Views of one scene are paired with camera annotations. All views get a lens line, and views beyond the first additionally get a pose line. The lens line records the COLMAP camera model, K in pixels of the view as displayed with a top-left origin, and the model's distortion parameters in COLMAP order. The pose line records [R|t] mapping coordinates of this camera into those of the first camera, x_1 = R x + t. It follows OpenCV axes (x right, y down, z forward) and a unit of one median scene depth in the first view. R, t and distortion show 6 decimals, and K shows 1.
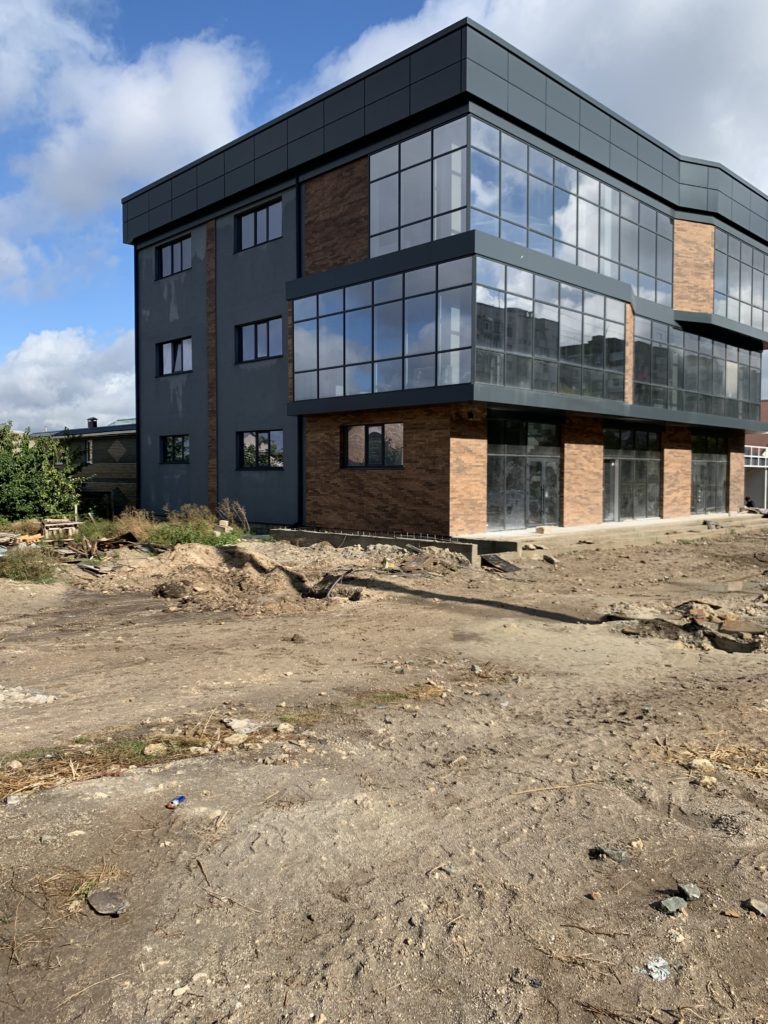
lens RADIAL K [[777.8, 0, 385.4], [0, 777.8, 511.6], [0, 0, 1]] dist [0.010917, -0.005005]
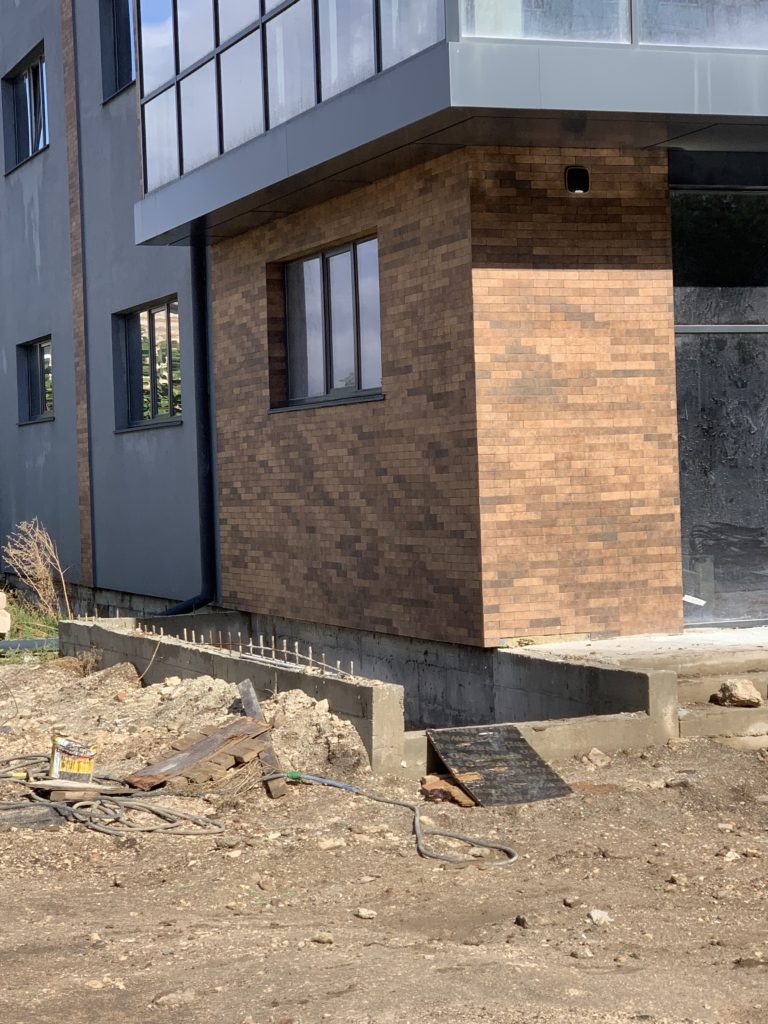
lens RADIAL K [[2068.9, 0, 386.8], [0, 2068.9, 510.5], [0, 0, 1]] dist [-0.039635, 0.000000]
pose [[0.927272, -0.024914, -0.373560, 0.295945], [0.016490, 0.999533, -0.025729, 0.003145], [0.374026, 0.017698, 0.927249, 0.330815]]
